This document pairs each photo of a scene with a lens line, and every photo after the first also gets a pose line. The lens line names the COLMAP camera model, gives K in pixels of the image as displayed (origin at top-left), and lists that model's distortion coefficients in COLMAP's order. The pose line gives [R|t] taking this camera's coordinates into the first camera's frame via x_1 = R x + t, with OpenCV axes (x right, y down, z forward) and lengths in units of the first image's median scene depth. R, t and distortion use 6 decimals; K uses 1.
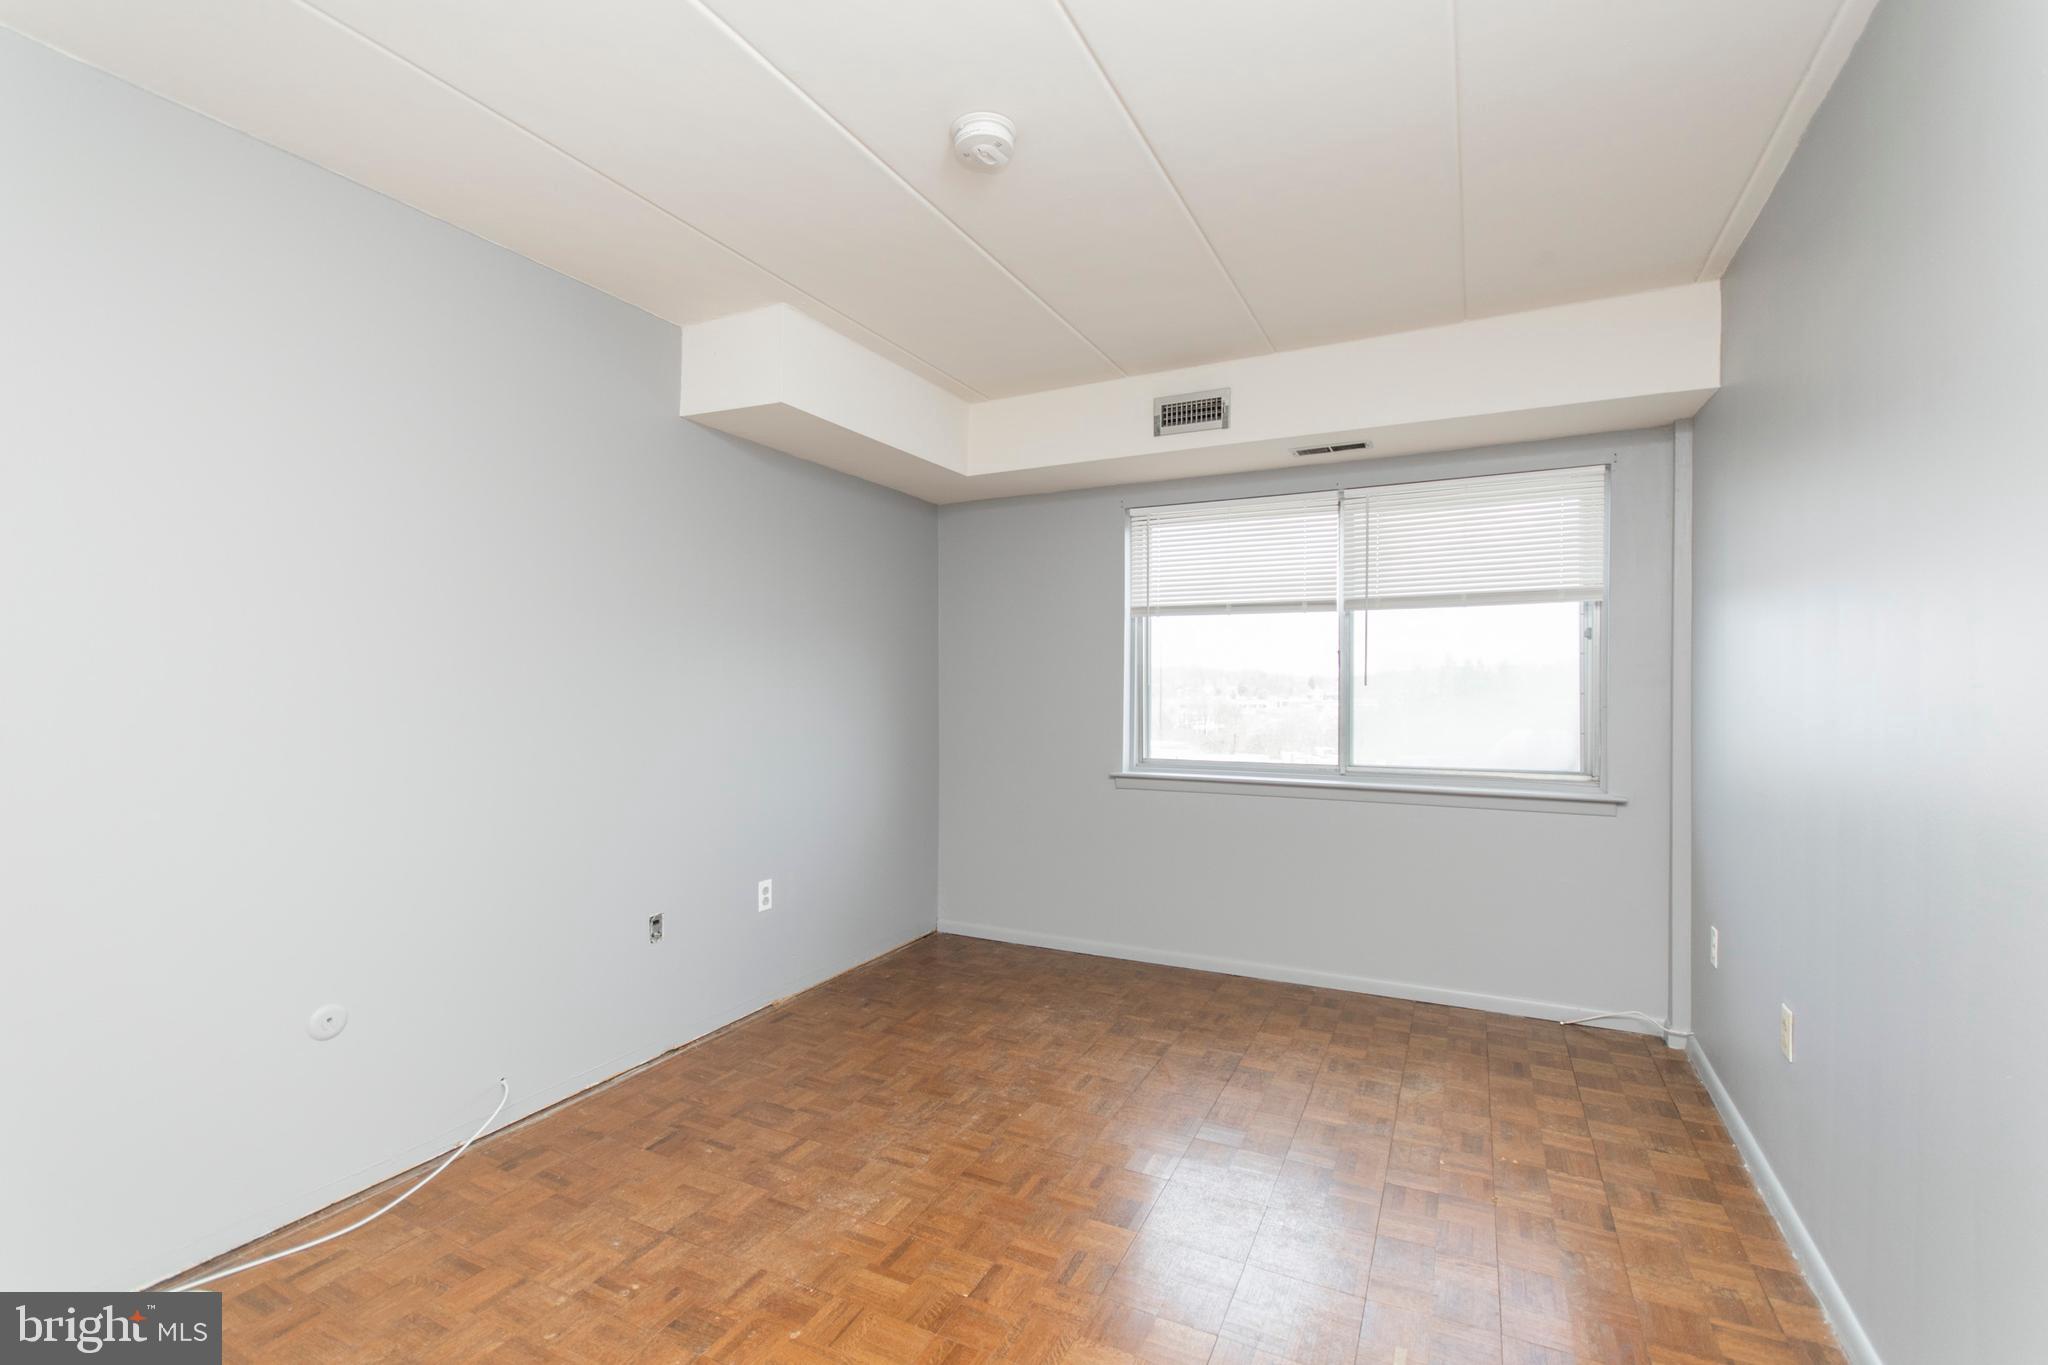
lens RADIAL K [[909.9, 0, 997.4], [0, 909.9, 683.5], [0, 0, 1]] dist [-0.001269, -0.000139]
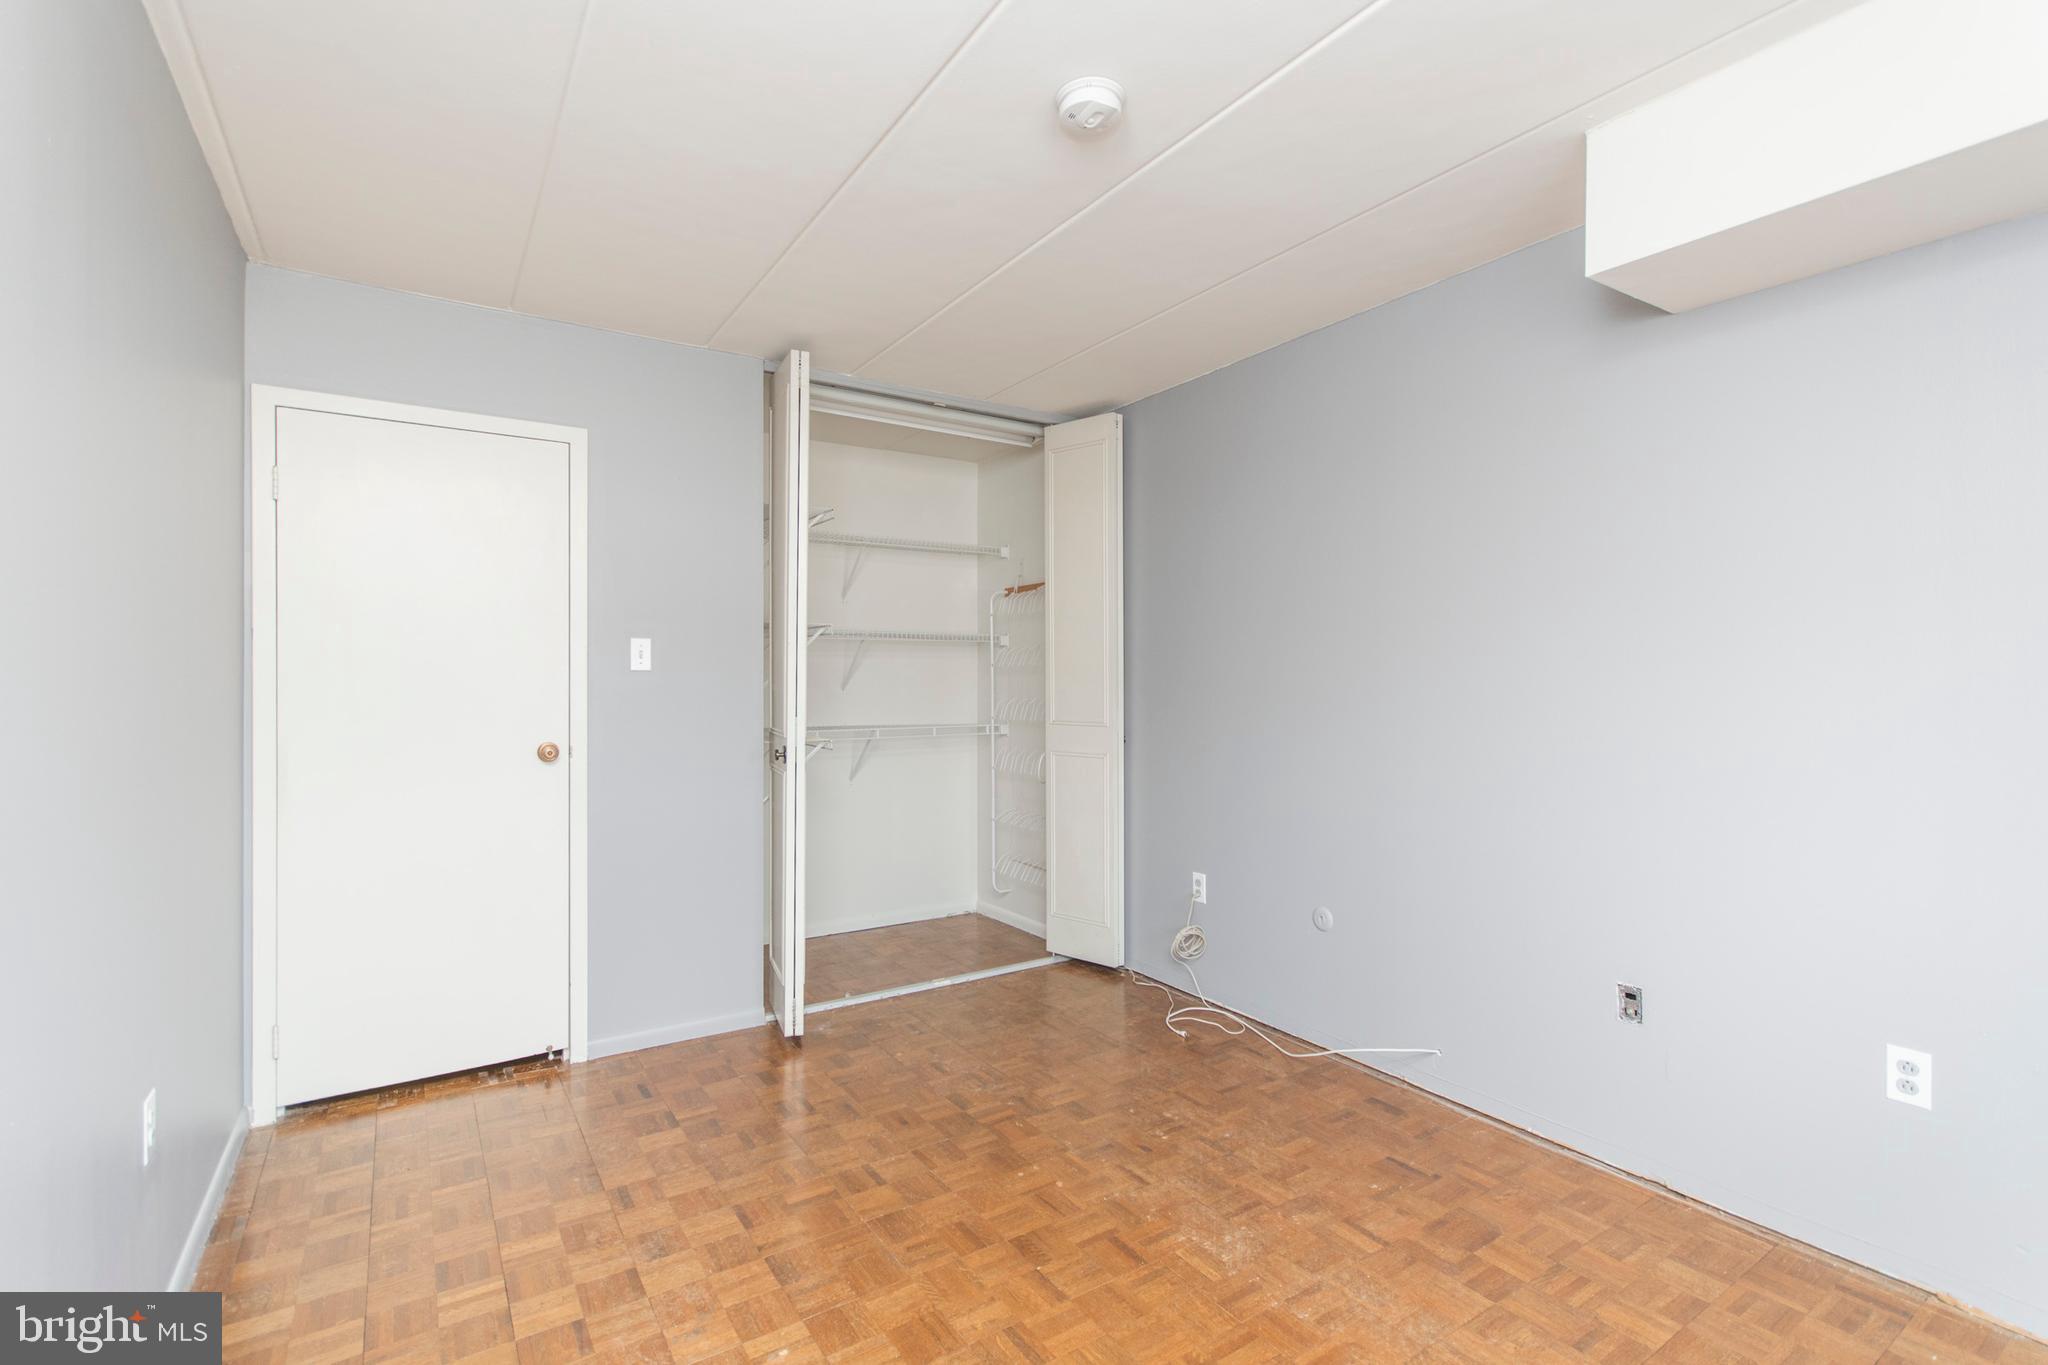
lens RADIAL K [[909.9, 0, 997.4], [0, 909.9, 683.5], [0, 0, 1]] dist [-0.001269, -0.000139]
pose [[-0.501771, -0.002345, -0.864997, 0.855234], [-0.000833, 0.999997, -0.002227, 0.000693], [0.865000, -0.000397, -0.501771, 1.413857]]
